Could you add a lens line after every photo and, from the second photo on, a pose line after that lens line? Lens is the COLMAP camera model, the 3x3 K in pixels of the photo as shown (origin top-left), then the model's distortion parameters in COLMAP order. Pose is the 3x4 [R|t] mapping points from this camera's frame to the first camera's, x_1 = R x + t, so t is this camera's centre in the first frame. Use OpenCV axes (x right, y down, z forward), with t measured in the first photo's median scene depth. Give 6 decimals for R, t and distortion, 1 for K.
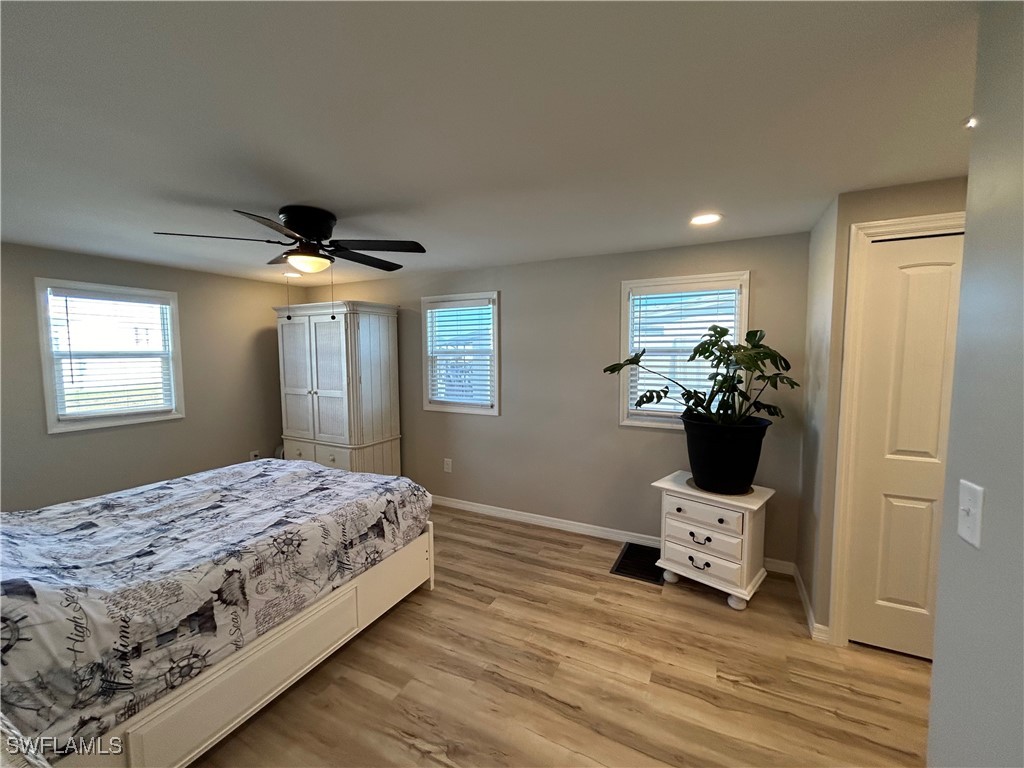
lens RADIAL K [[413.3, 0, 510.5], [0, 413.3, 382.5], [0, 0, 1]] dist [0.000324, 0.000238]
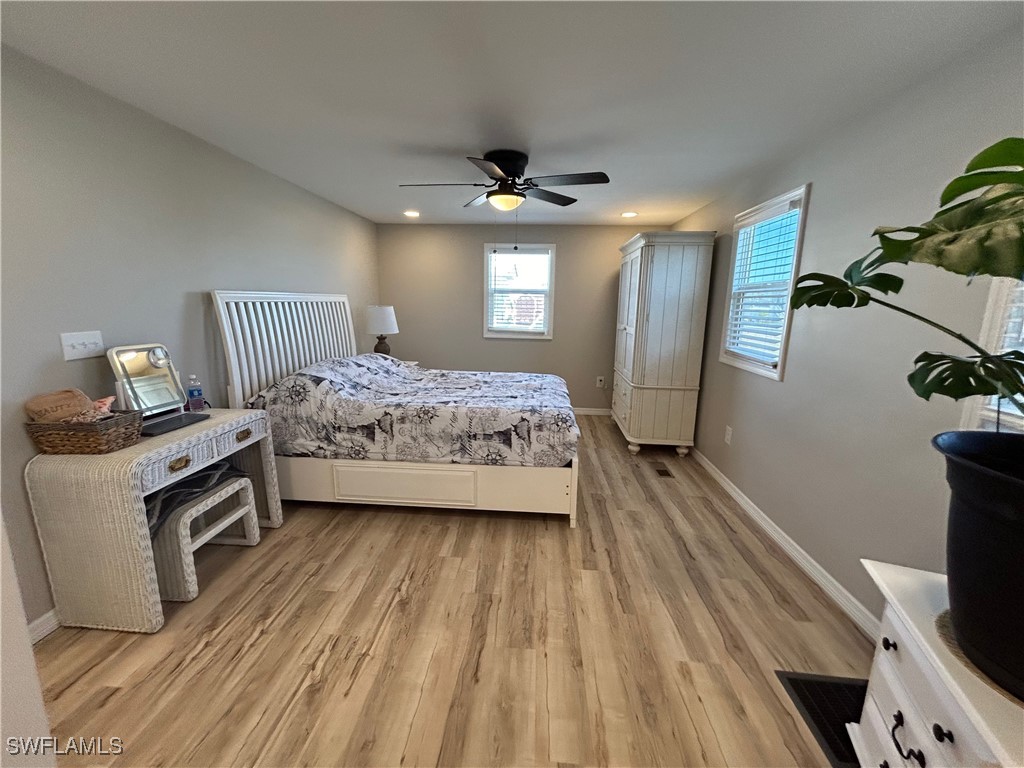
lens RADIAL K [[413.3, 0, 510.5], [0, 413.3, 382.5], [0, 0, 1]] dist [0.000324, 0.000238]
pose [[0.390982, 0.186482, -0.901309, 0.712206], [-0.089099, 0.982329, 0.164595, 0.022326], [0.916075, 0.015952, 0.400688, 0.591600]]
